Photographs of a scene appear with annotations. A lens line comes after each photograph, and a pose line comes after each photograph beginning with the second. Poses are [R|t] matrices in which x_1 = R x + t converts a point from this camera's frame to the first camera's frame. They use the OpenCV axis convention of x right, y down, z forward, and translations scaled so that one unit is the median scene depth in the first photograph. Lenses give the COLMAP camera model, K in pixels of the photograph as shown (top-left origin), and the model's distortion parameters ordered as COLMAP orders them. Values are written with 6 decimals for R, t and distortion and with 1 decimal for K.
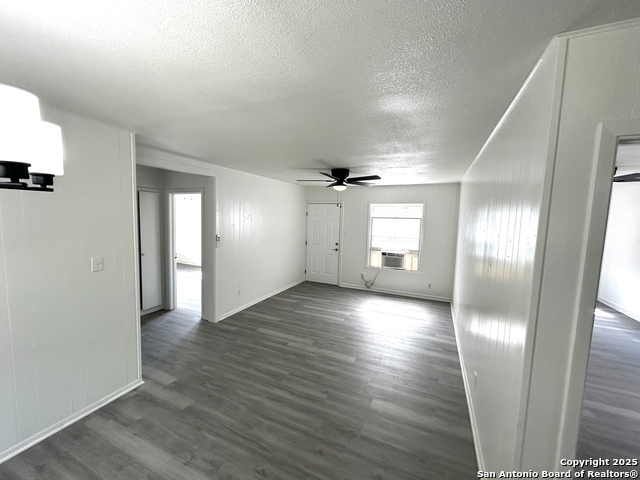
lens RADIAL K [[257.4, 0, 319.0], [0, 257.4, 239.7], [0, 0, 1]] dist [0.001207, 0.000568]
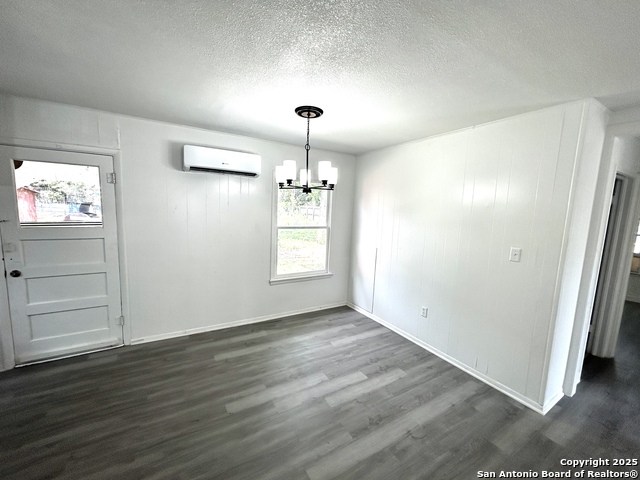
lens RADIAL K [[257.4, 0, 319.0], [0, 257.4, 239.7], [0, 0, 1]] dist [0.001207, 0.000568]
pose [[-0.580016, 0.049010, -0.813130, 0.467231], [-0.121569, 0.981803, 0.145893, -0.025818], [0.805483, 0.183471, -0.563503, 1.007216]]
